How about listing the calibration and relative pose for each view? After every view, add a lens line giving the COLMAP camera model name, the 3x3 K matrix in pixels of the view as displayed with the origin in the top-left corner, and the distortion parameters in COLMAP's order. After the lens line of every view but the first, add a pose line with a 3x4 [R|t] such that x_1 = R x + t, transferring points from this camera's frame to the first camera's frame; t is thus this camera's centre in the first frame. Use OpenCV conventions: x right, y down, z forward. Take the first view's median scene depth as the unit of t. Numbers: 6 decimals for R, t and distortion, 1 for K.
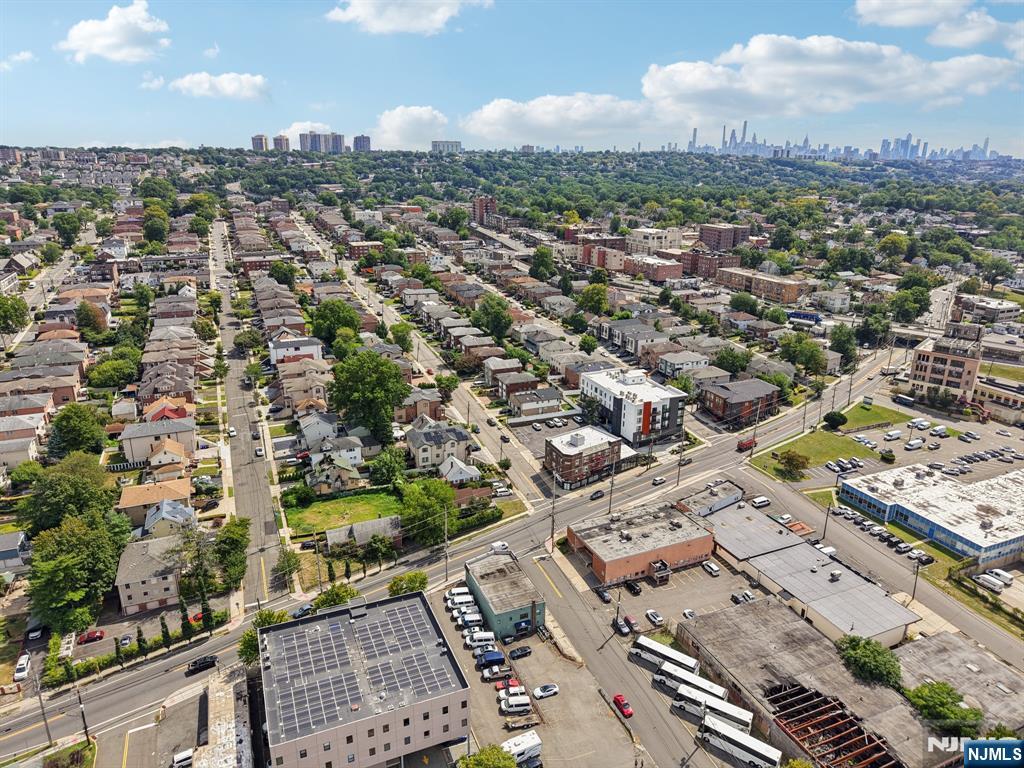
lens RADIAL K [[713.5, 0, 512.0], [0, 713.5, 384.0], [0, 0, 1]] dist [0.025907, -0.035389]
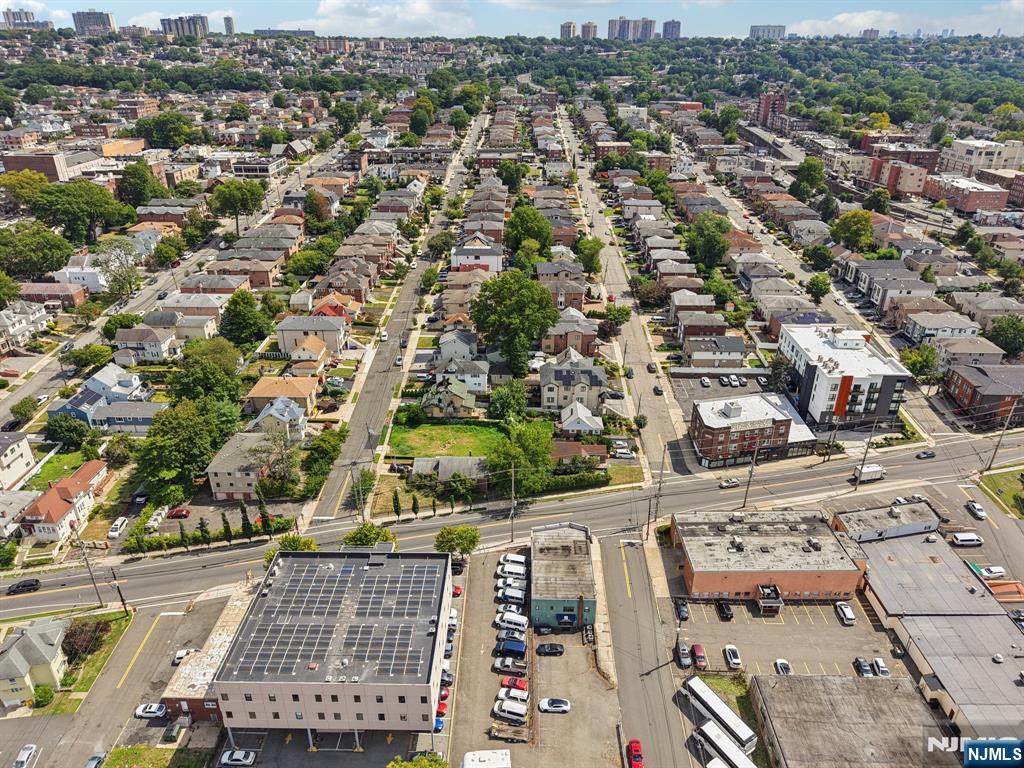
lens RADIAL K [[713.5, 0, 512.0], [0, 713.5, 384.0], [0, 0, 1]] dist [0.025907, -0.035389]
pose [[0.908686, 0.173717, -0.379622, 0.155569], [-0.121117, 0.979903, 0.158497, -0.045280], [0.399526, -0.098045, 0.911464, 0.144211]]
